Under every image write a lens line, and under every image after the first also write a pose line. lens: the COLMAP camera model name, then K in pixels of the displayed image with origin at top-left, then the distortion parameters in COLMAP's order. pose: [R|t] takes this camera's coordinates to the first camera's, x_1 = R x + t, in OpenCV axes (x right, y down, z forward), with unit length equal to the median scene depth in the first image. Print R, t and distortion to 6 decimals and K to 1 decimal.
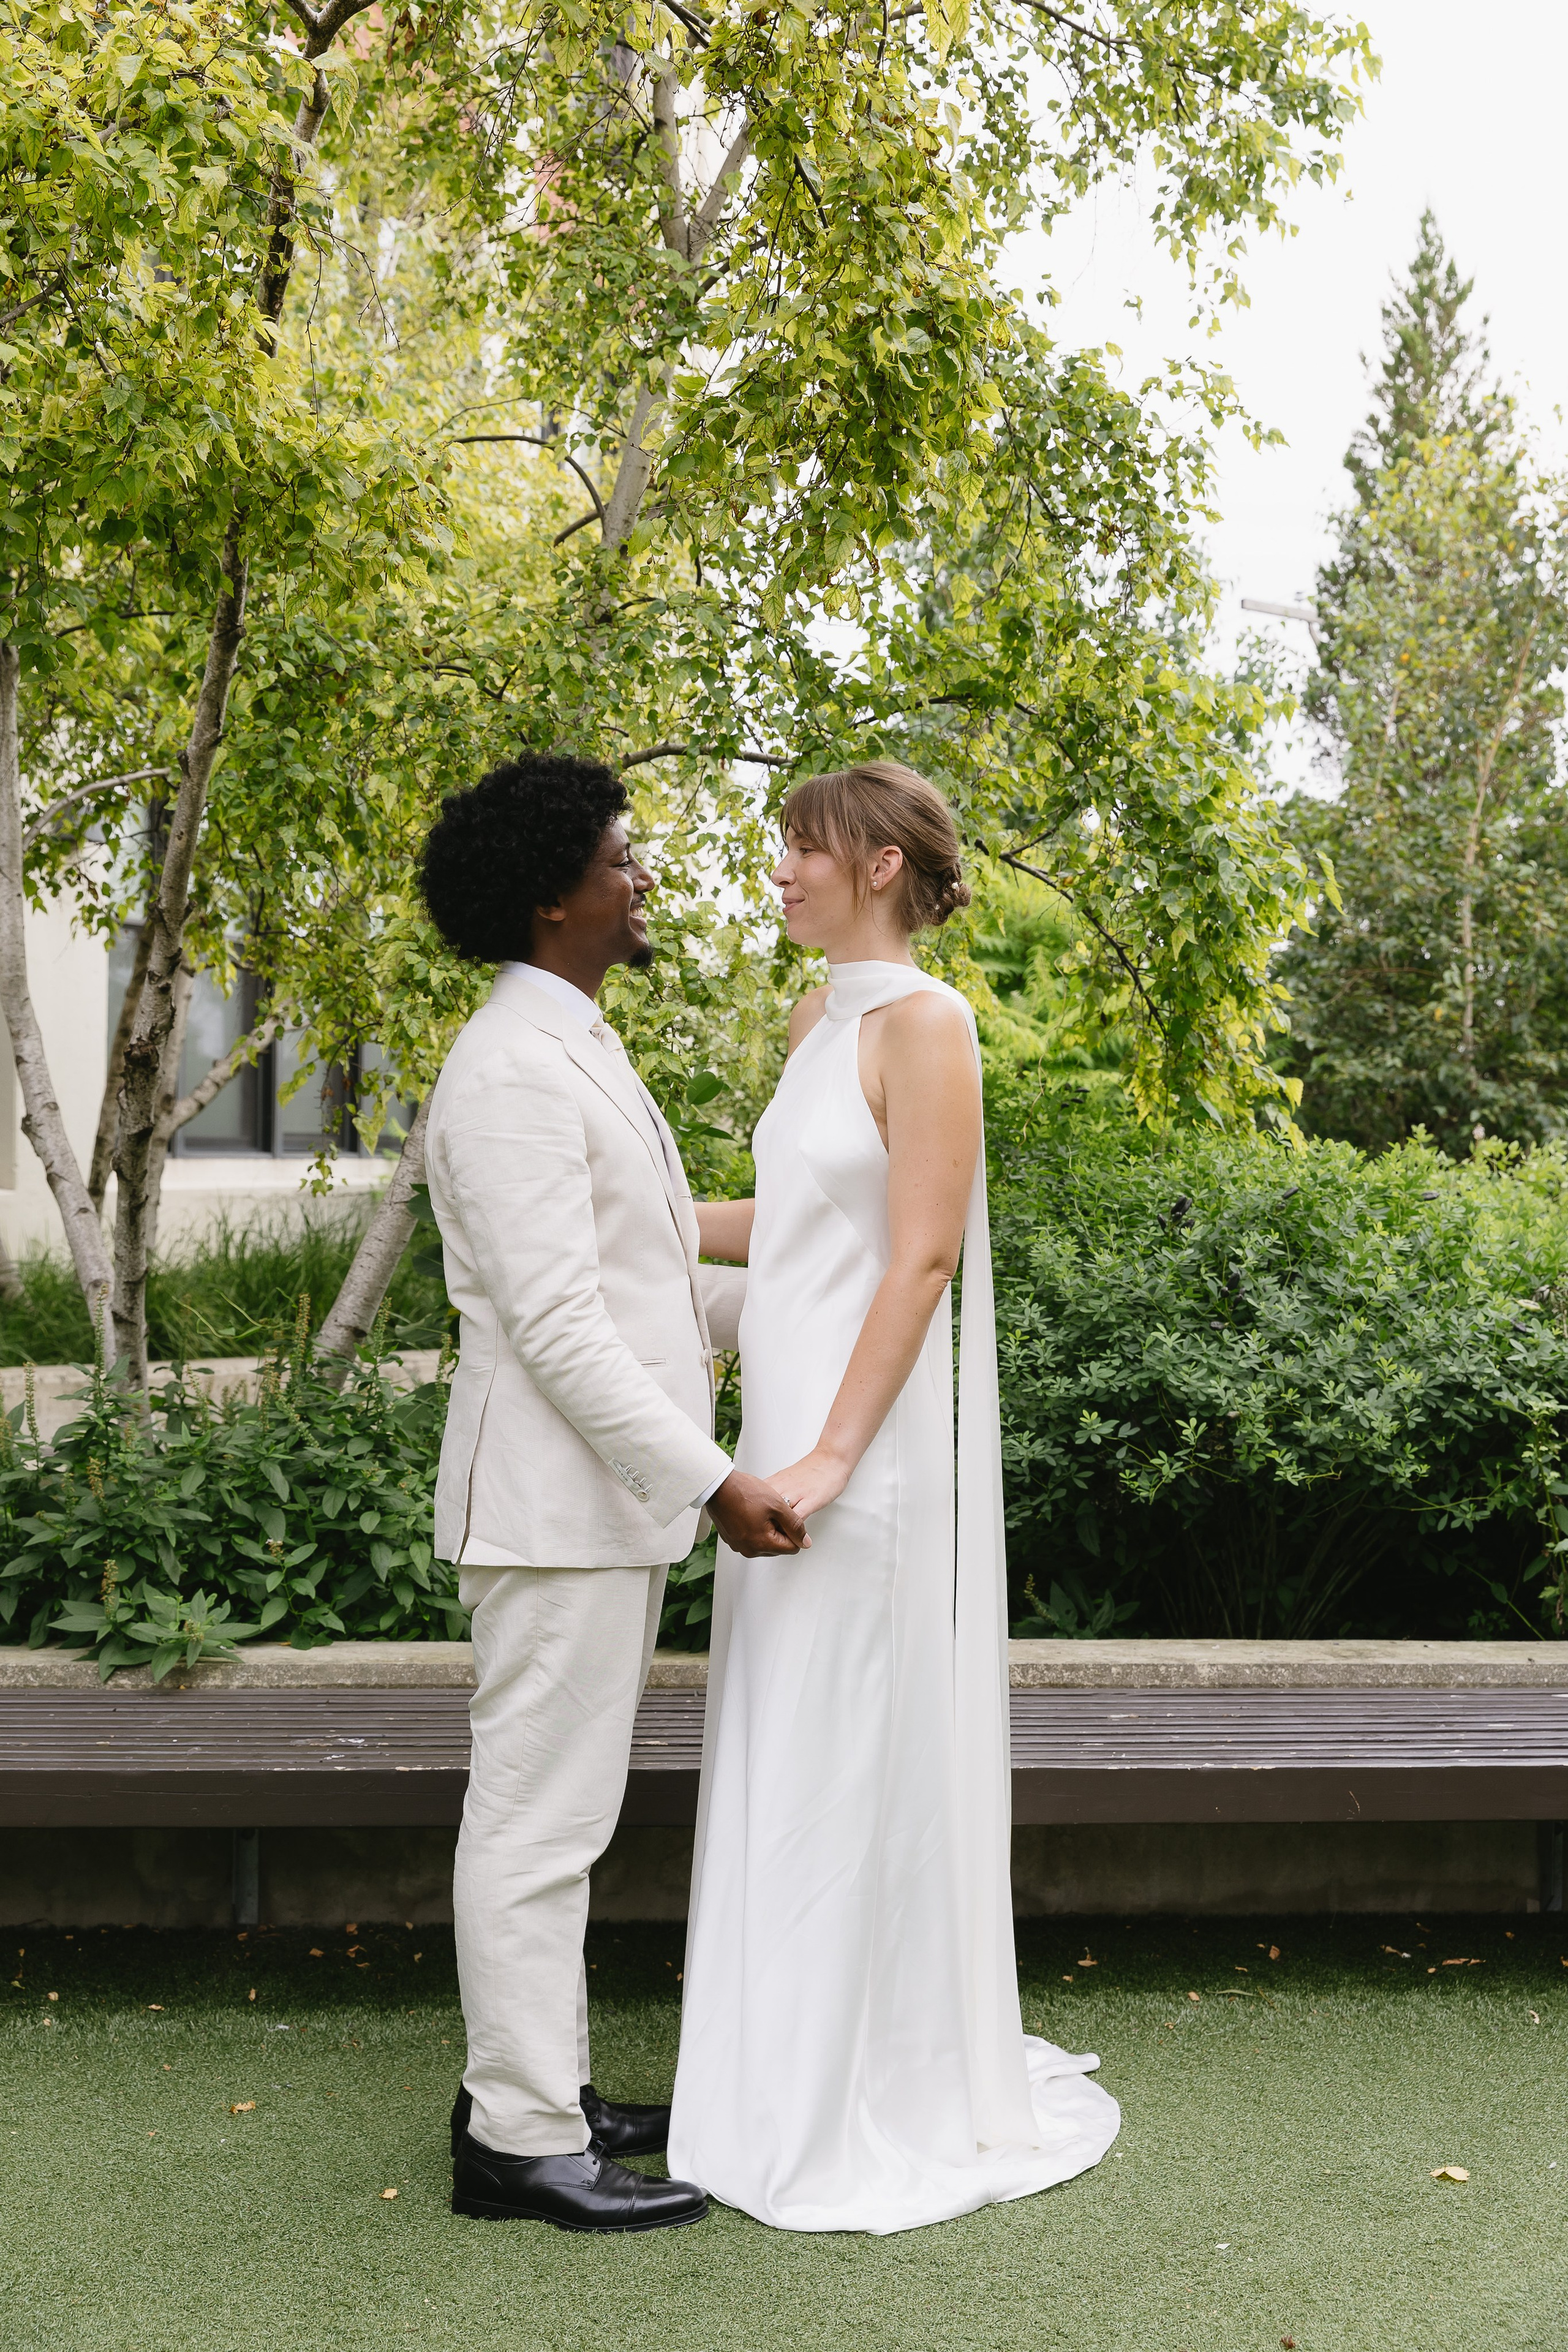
lens RADIAL K [[2804.9, 0, 796.9], [0, 2804.9, 1177.1], [0, 0, 1]] dist [0.028003, 0.000000]
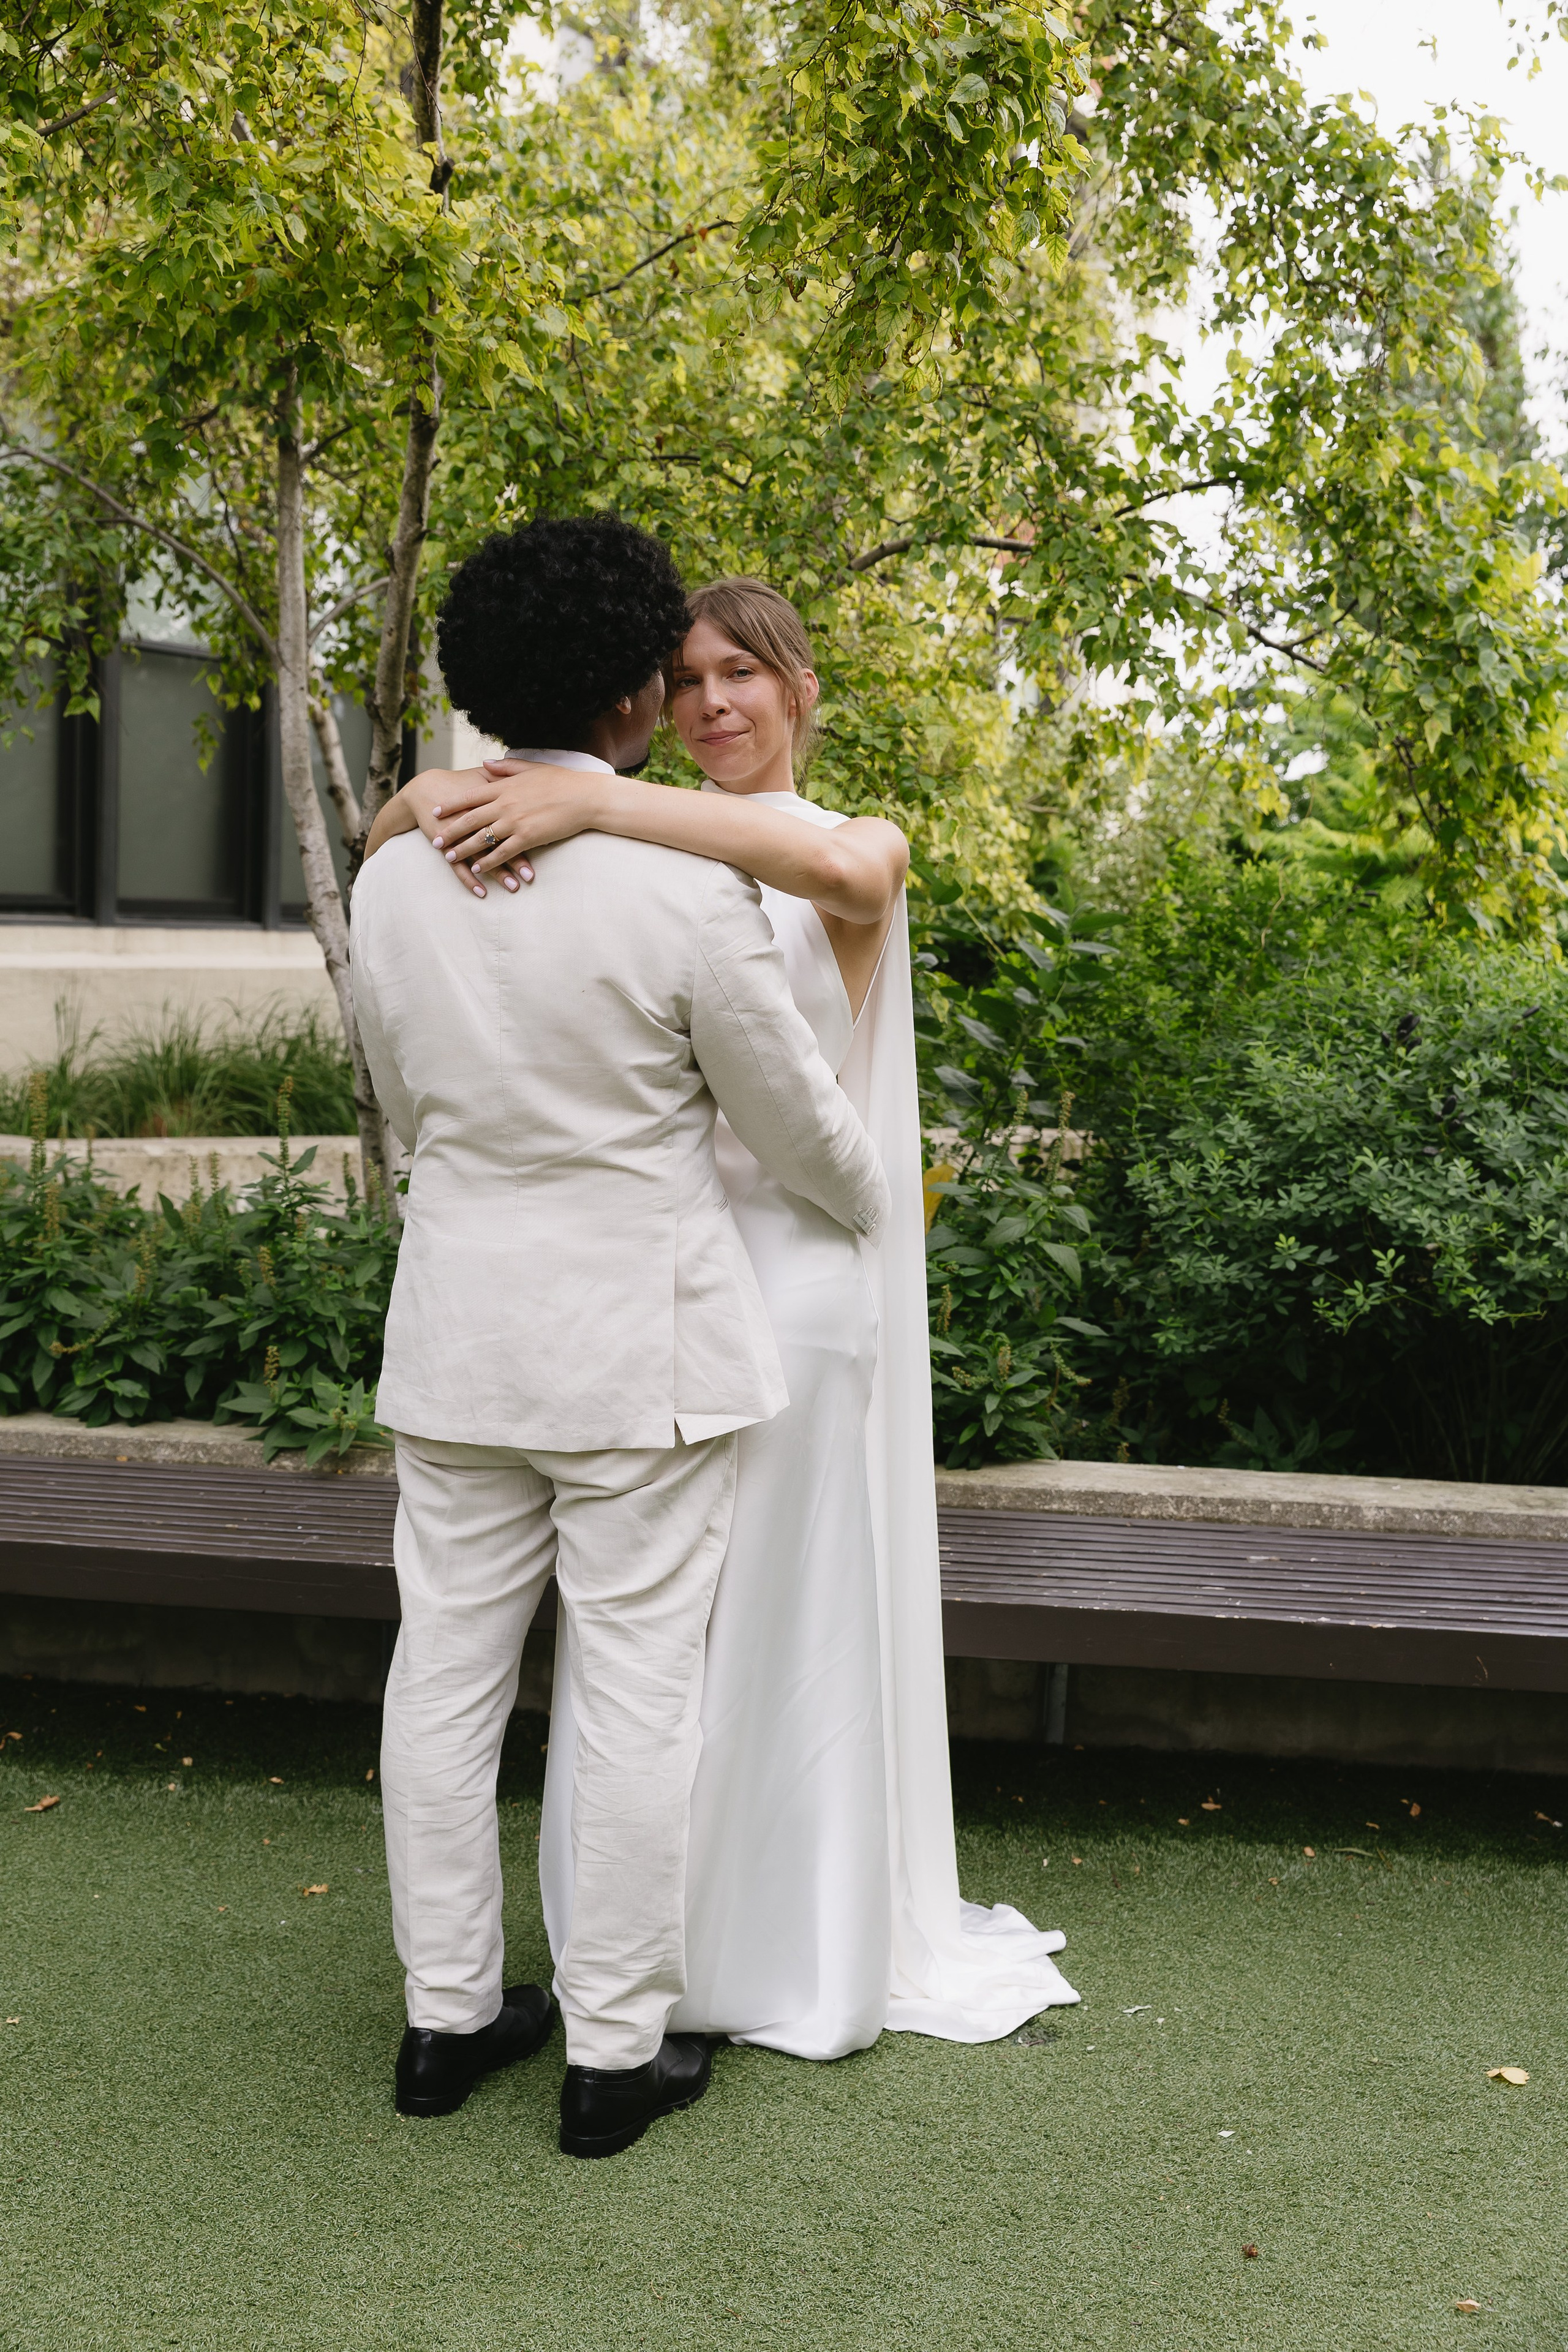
lens RADIAL K [[2689.3, 0, 744.3], [0, 2689.3, 1183.2], [0, 0, 1]] dist [0.020077, 0.000000]
pose [[0.980759, 0.036070, -0.191863, 0.099805], [-0.019456, 0.995950, 0.087781, -0.011988], [0.194252, -0.082359, 0.977488, 0.065057]]
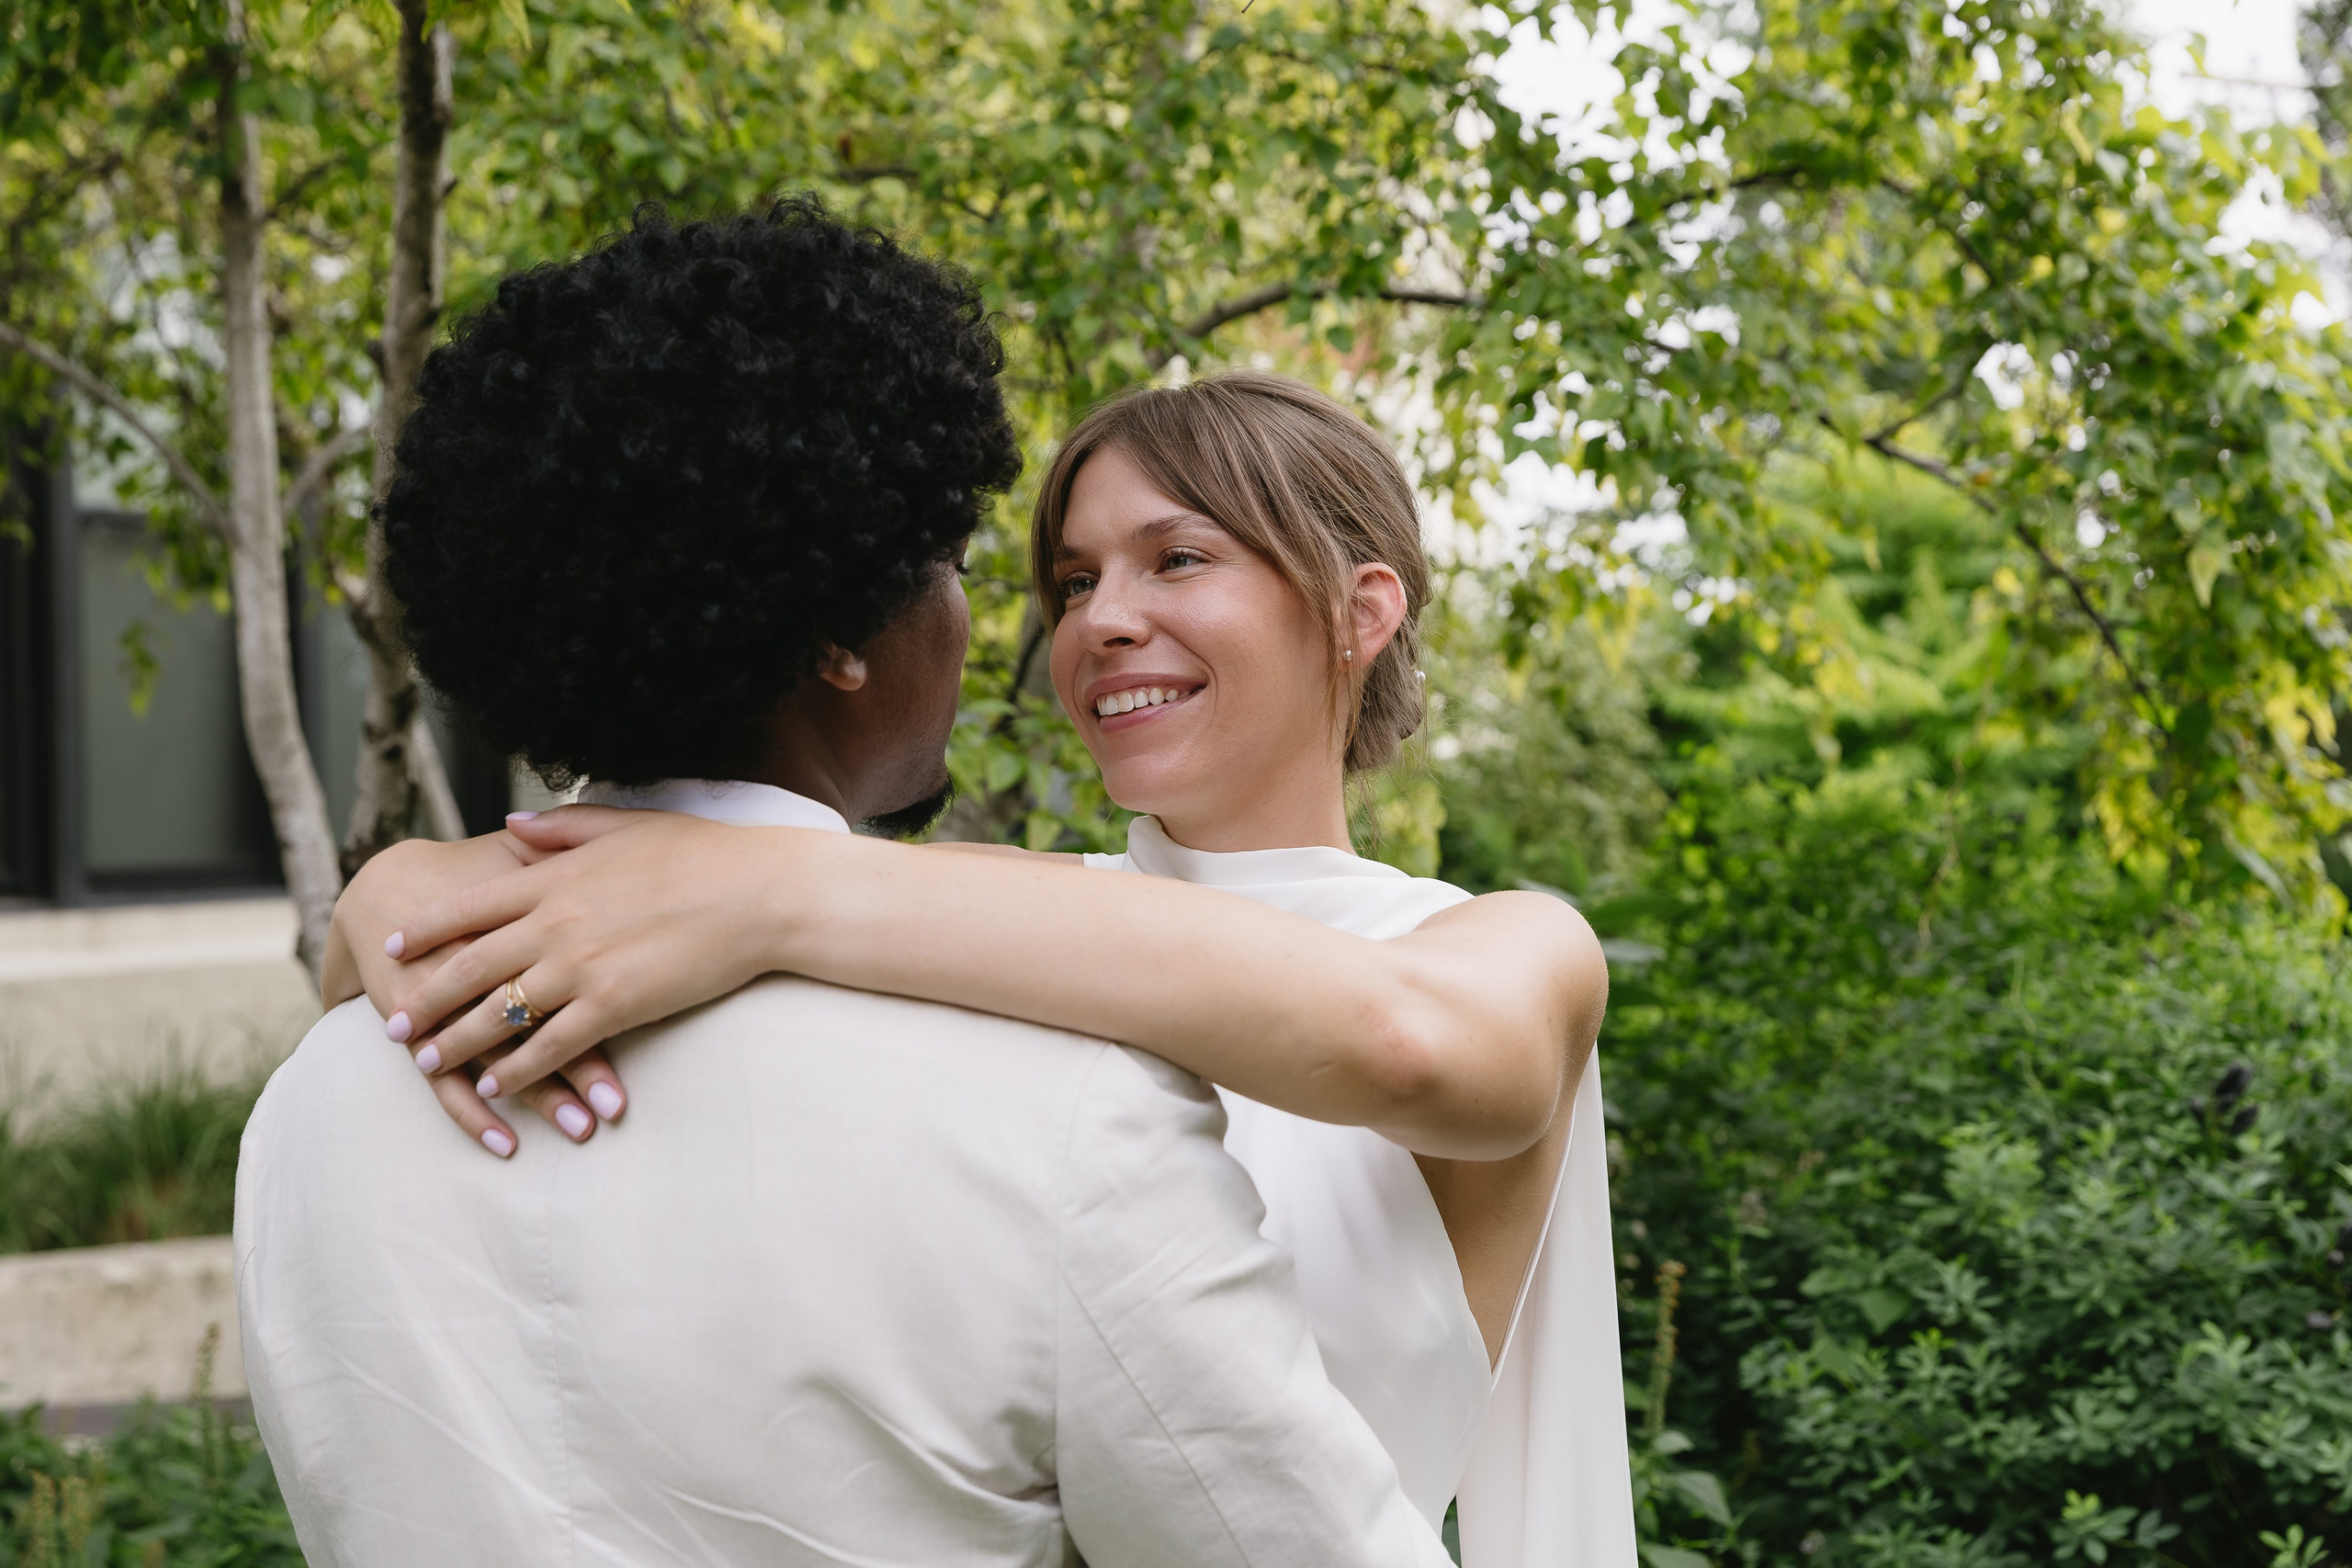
lens RADIAL K [[3392.9, 0, 1173.5], [0, 3392.9, 795.5], [0, 0, 1]] dist [0.029550, 0.000000]
pose [[0.990615, -0.038698, -0.131088, 0.025281], [0.037571, 0.999233, -0.011061, -0.047500], [0.131416, 0.006032, 0.991309, 0.350178]]
